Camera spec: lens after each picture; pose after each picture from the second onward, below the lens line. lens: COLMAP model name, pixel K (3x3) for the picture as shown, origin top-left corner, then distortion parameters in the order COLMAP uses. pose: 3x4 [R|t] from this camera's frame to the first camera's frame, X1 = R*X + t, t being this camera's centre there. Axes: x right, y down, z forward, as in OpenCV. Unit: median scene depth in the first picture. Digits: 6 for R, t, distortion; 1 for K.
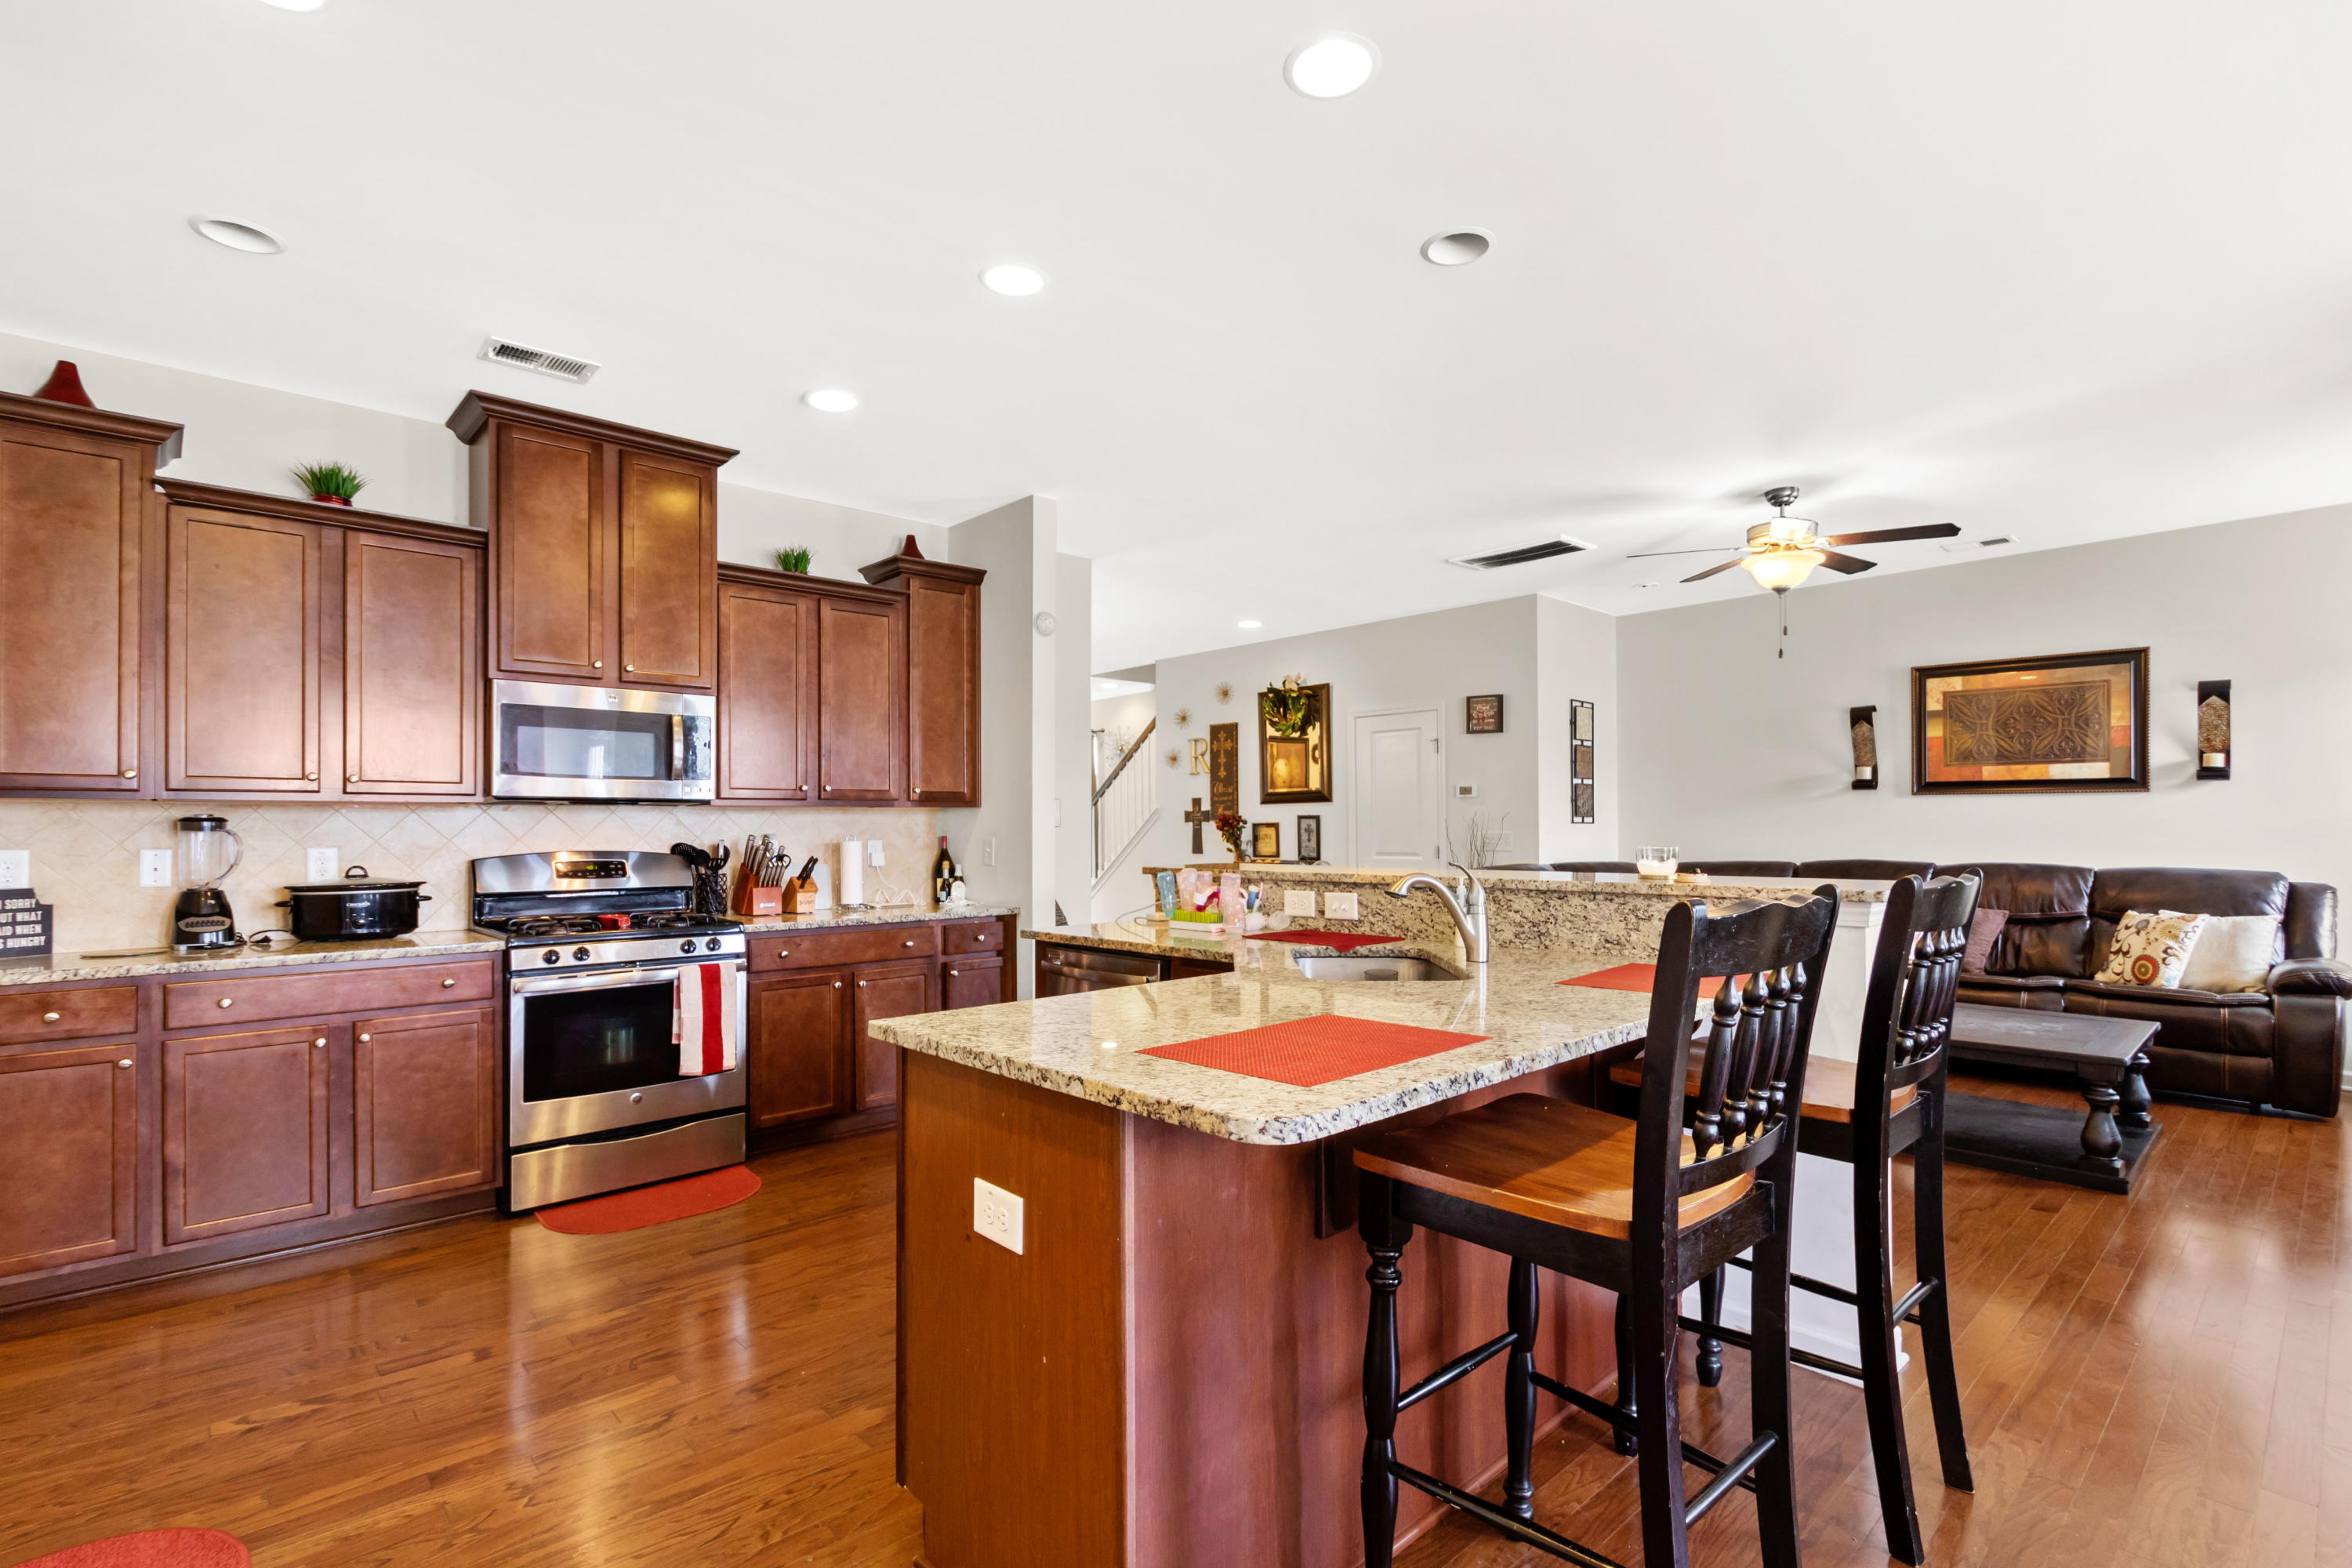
lens RADIAL K [[1084.6, 0, 1189.3], [0, 1084.6, 817.3], [0, 0, 1]] dist [0.004722, -0.000658]
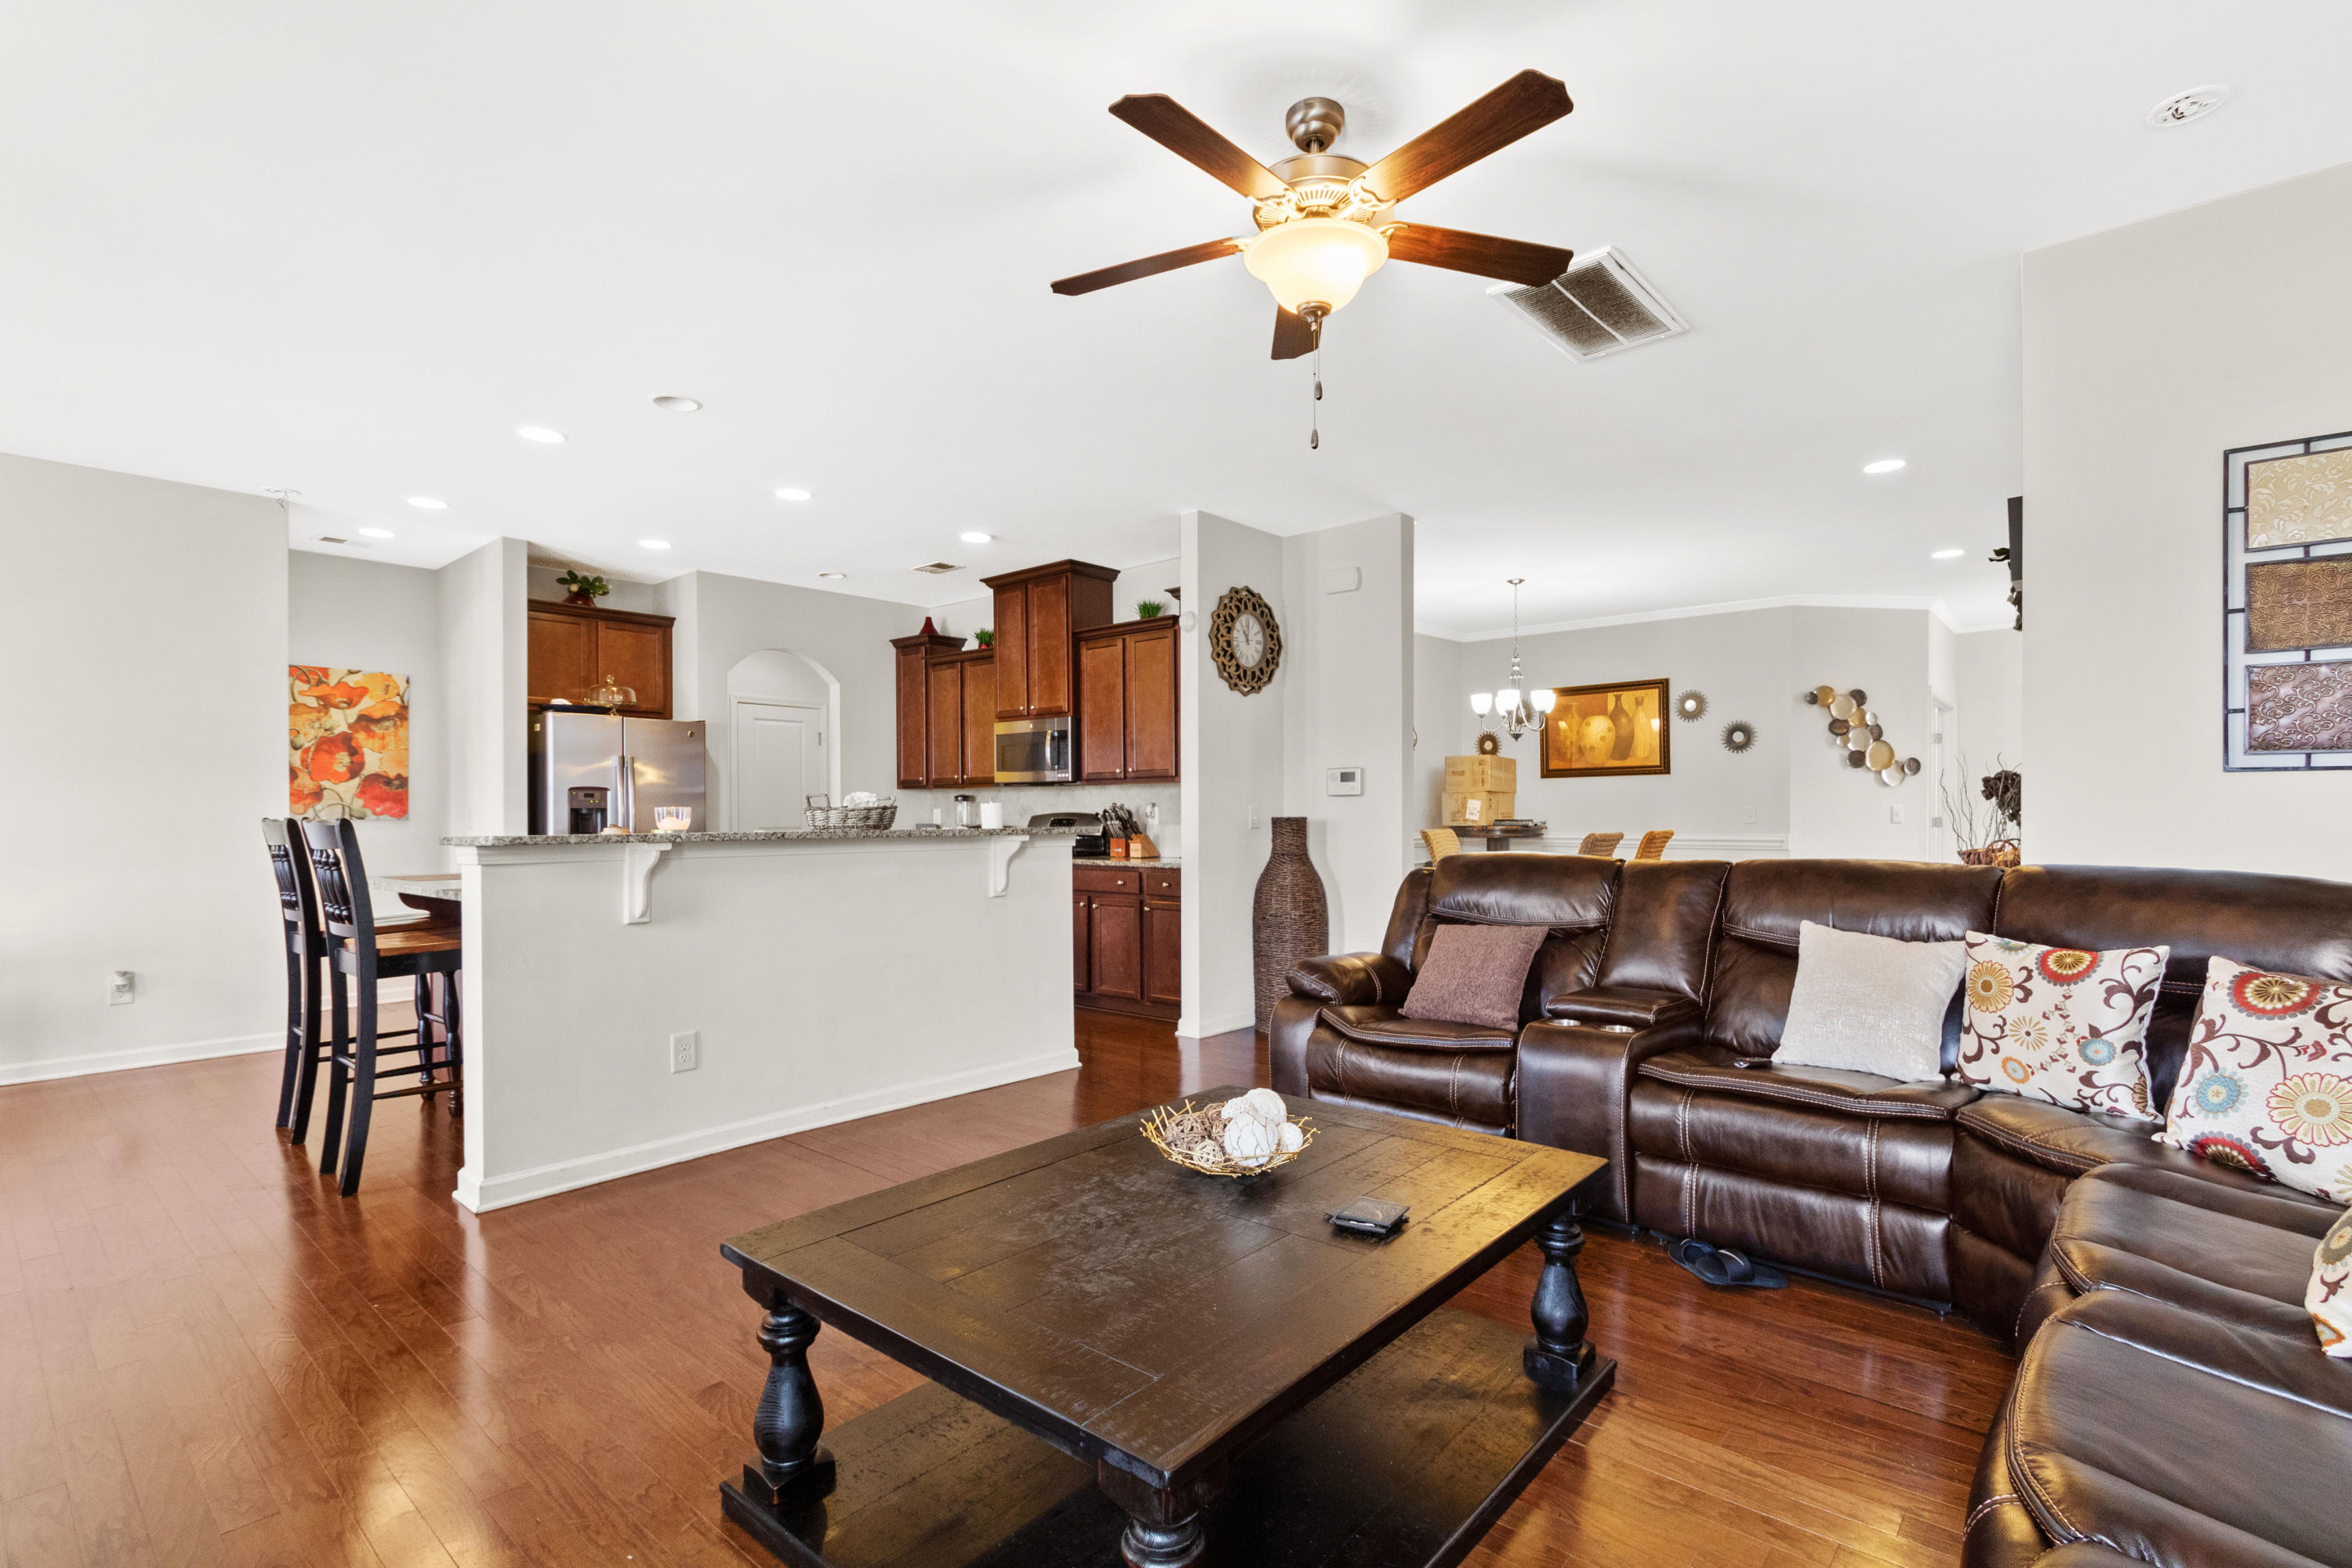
lens RADIAL K [[1084.6, 0, 1189.3], [0, 1084.6, 817.3], [0, 0, 1]] dist [0.004722, -0.000658]
pose [[0.122783, 0.009359, -0.992389, 0.973137], [0.012806, 0.999857, 0.011014, 0.018284], [0.992351, -0.014061, 0.122646, 0.815379]]
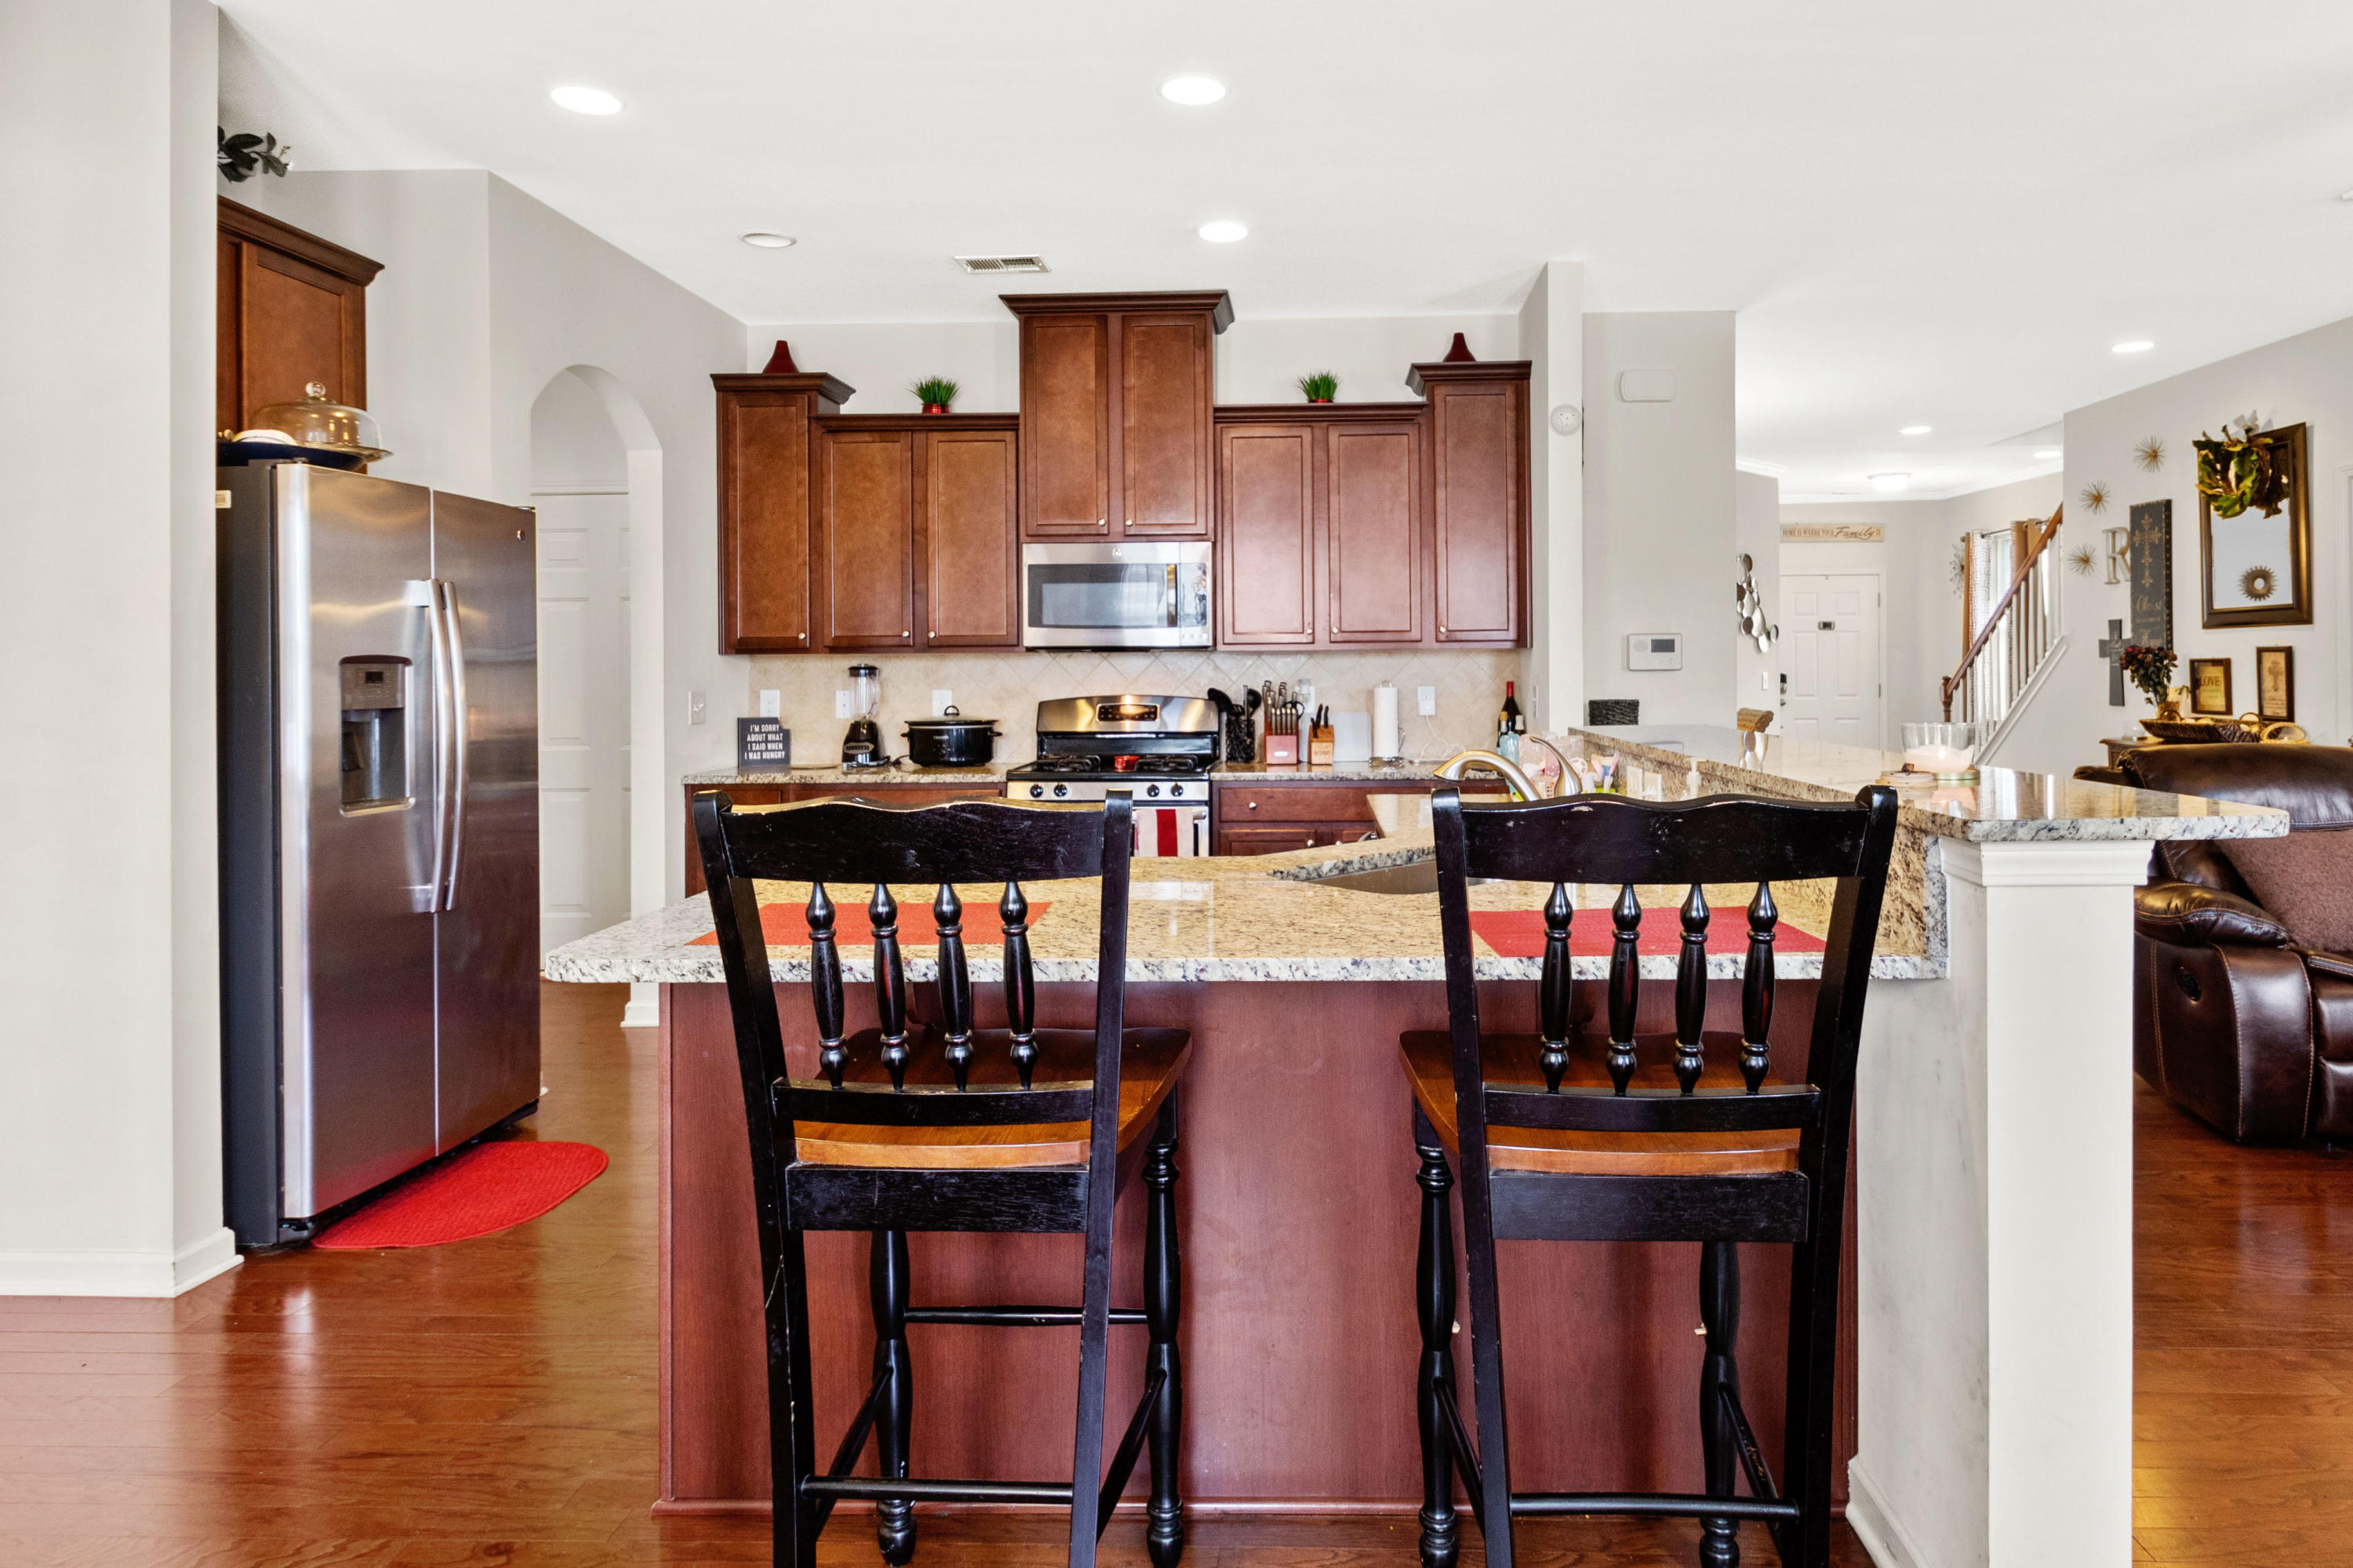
lens RADIAL K [[1352.1, 0, 1253.4], [0, 1352.1, 662.6], [0, 0, 1]] dist [-0.003500, -0.000544]
pose [[0.708009, -0.001059, -0.706203, 0.384588], [0.010815, 0.999898, 0.009344, -0.009752], [0.706121, -0.014254, 0.707948, 0.121135]]
